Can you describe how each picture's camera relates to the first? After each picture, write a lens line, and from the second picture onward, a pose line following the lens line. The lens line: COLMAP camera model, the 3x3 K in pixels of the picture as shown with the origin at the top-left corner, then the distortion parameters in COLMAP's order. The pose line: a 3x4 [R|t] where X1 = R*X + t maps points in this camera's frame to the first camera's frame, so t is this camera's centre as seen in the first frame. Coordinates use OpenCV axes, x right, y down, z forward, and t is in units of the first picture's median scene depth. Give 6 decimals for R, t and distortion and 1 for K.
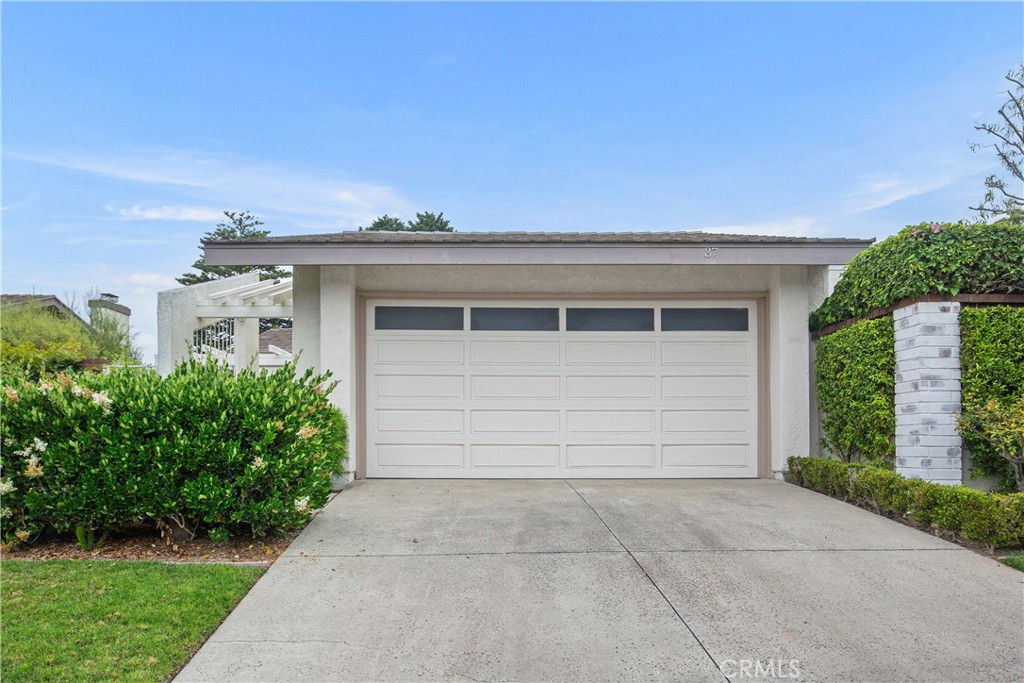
lens RADIAL K [[647.8, 0, 501.7], [0, 647.8, 380.1], [0, 0, 1]] dist [-0.015557, 0.002497]
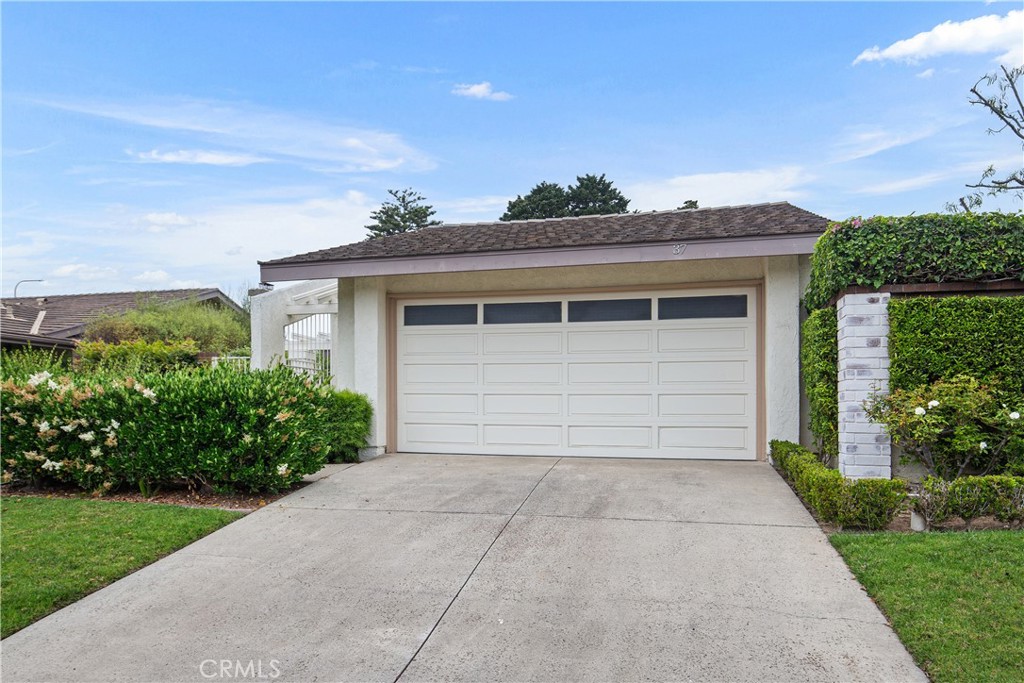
lens RADIAL K [[699.2, 0, 513.4], [0, 699.2, 346.2], [0, 0, 1]] dist [0.000342, -0.004311]
pose [[0.967560, -0.017096, -0.252060, 0.413334], [0.015952, 0.999851, -0.006581, -0.038506], [0.252135, 0.002347, 0.967689, -0.233046]]
